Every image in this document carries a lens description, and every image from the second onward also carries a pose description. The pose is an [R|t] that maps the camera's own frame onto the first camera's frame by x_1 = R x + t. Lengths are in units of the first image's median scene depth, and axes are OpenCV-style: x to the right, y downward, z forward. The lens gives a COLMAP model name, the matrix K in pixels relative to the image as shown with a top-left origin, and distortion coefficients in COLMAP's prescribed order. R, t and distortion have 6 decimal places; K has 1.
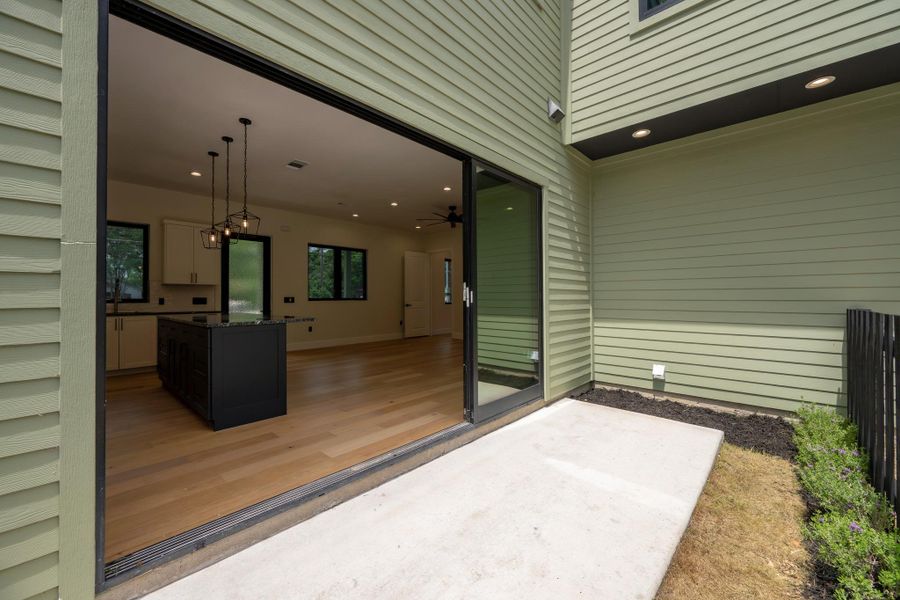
lens RADIAL K [[352.9, 0, 451.5], [0, 352.9, 300.0], [0, 0, 1]] dist [0.000803, 0.000673]
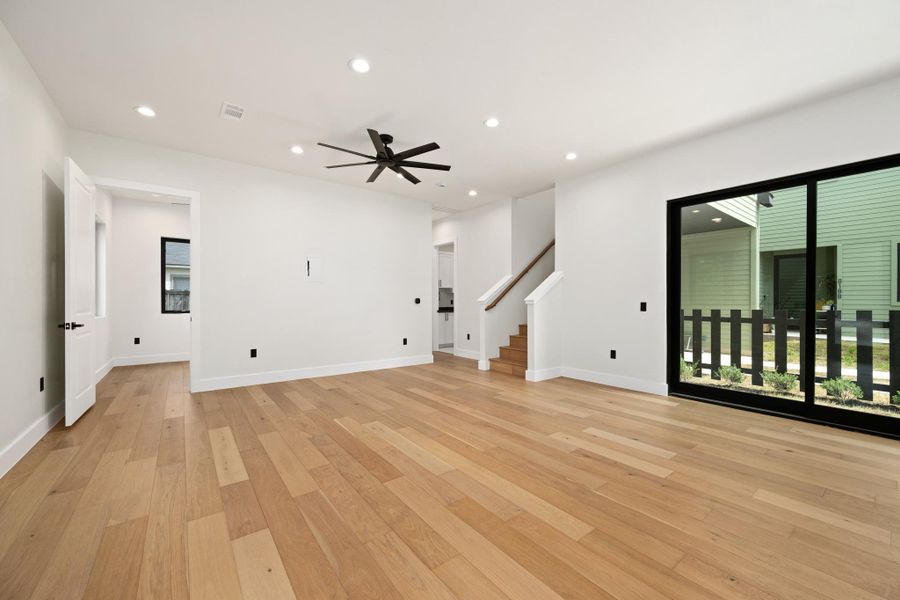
lens RADIAL K [[352.9, 0, 448.8], [0, 352.9, 301.3], [0, 0, 1]] dist [0.000803, 0.000673]
pose [[0.174846, 0.003468, 0.984590, -0.453882], [0.007419, 0.999961, -0.004840, -0.004208], [-0.984568, 0.008151, 0.174814, 0.707930]]
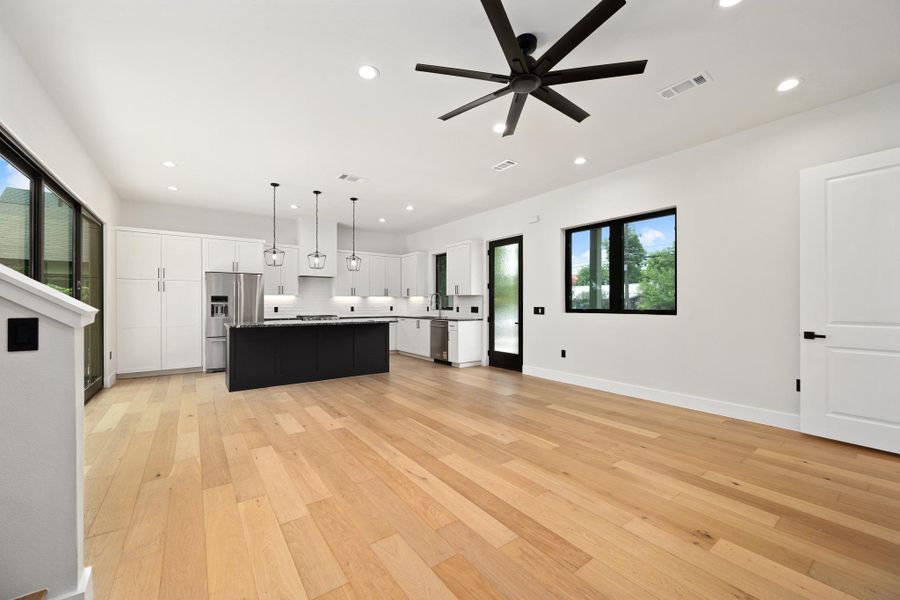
lens RADIAL K [[352.9, 0, 442.1], [0, 352.9, 301.3], [0, 0, 1]] dist [0.000803, 0.000673]
pose [[-0.214969, -0.005797, -0.976604, 0.305849], [-0.007561, 0.999962, -0.004271, -0.013994], [0.976592, 0.006466, -0.215005, 0.873281]]
